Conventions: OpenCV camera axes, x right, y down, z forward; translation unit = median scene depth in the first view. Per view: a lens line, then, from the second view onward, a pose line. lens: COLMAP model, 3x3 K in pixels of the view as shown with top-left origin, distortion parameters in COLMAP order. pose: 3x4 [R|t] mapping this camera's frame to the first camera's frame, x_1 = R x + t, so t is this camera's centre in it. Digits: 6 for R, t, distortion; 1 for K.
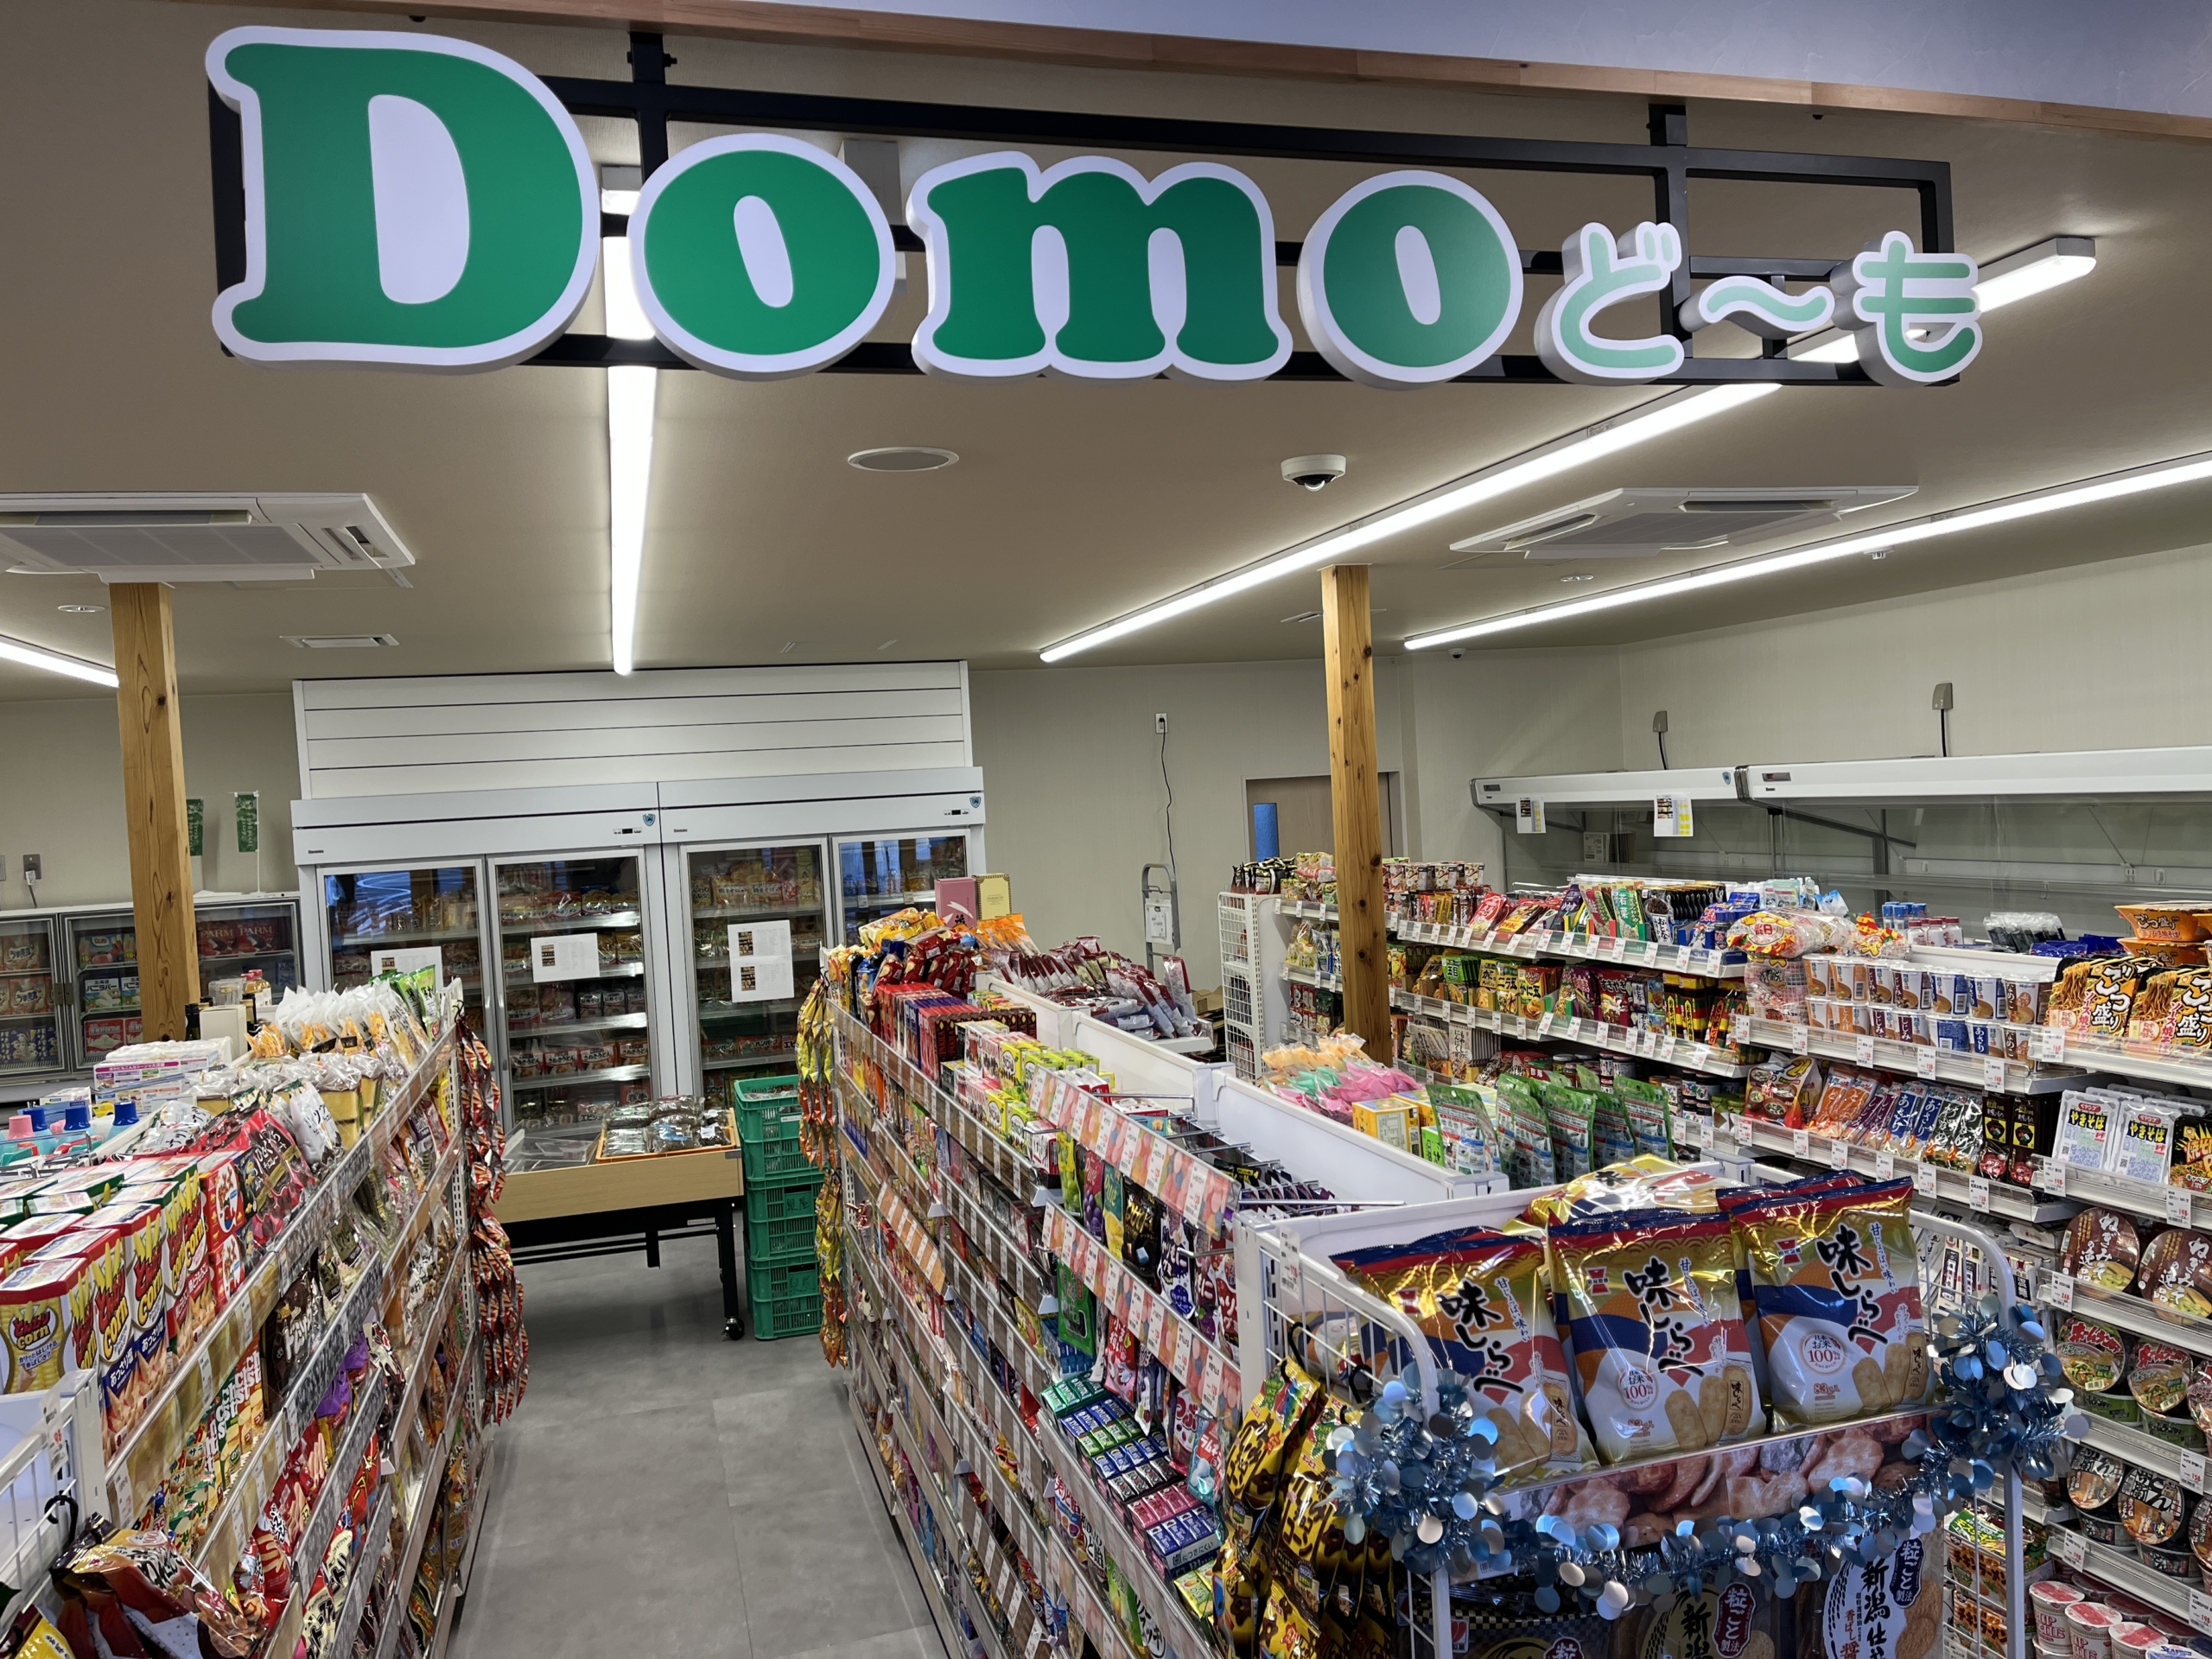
lens RADIAL K [[1649.4, 0, 1106.0], [0, 1649.4, 829.5], [0, 0, 1]] dist [0.103933, -0.146462]
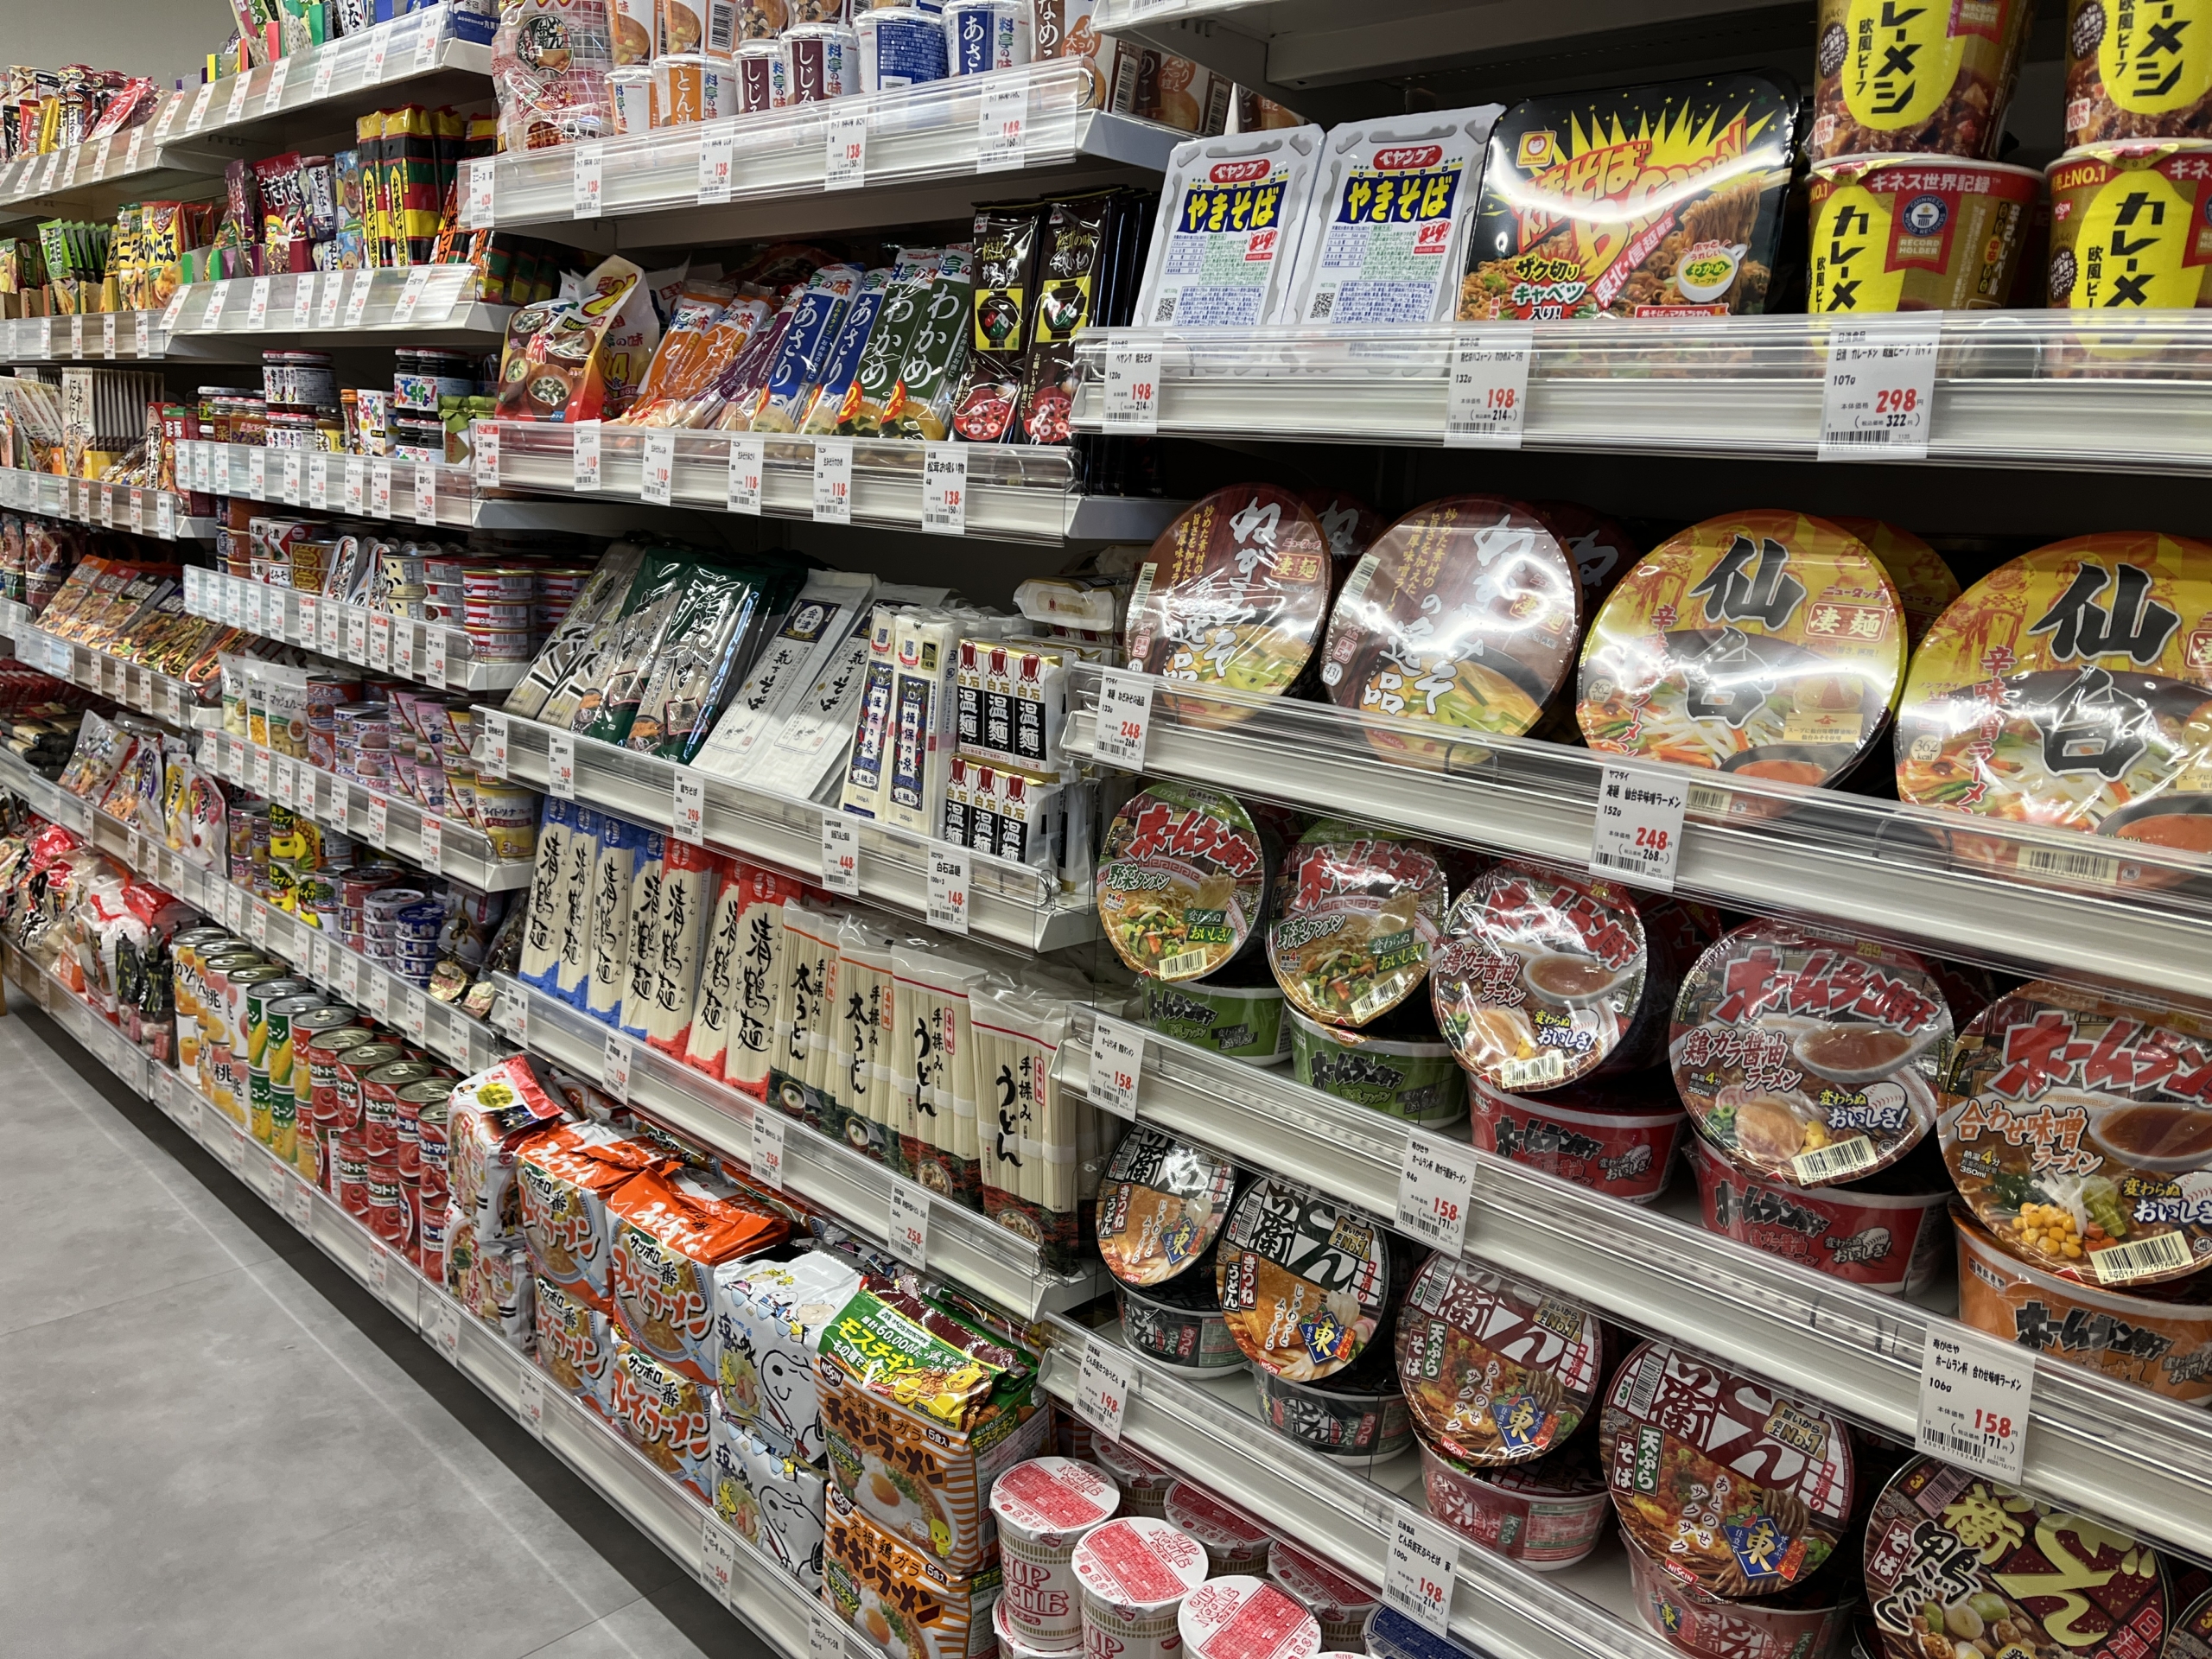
lens RADIAL K [[1649.4, 0, 1106.0], [0, 1649.4, 829.5], [0, 0, 1]] dist [0.103933, -0.146462]
pose [[0.870277, -0.013131, 0.492388, 0.395573], [-0.082214, 0.981749, 0.171492, 0.240673], [-0.485654, -0.189726, 0.853314, 0.702447]]
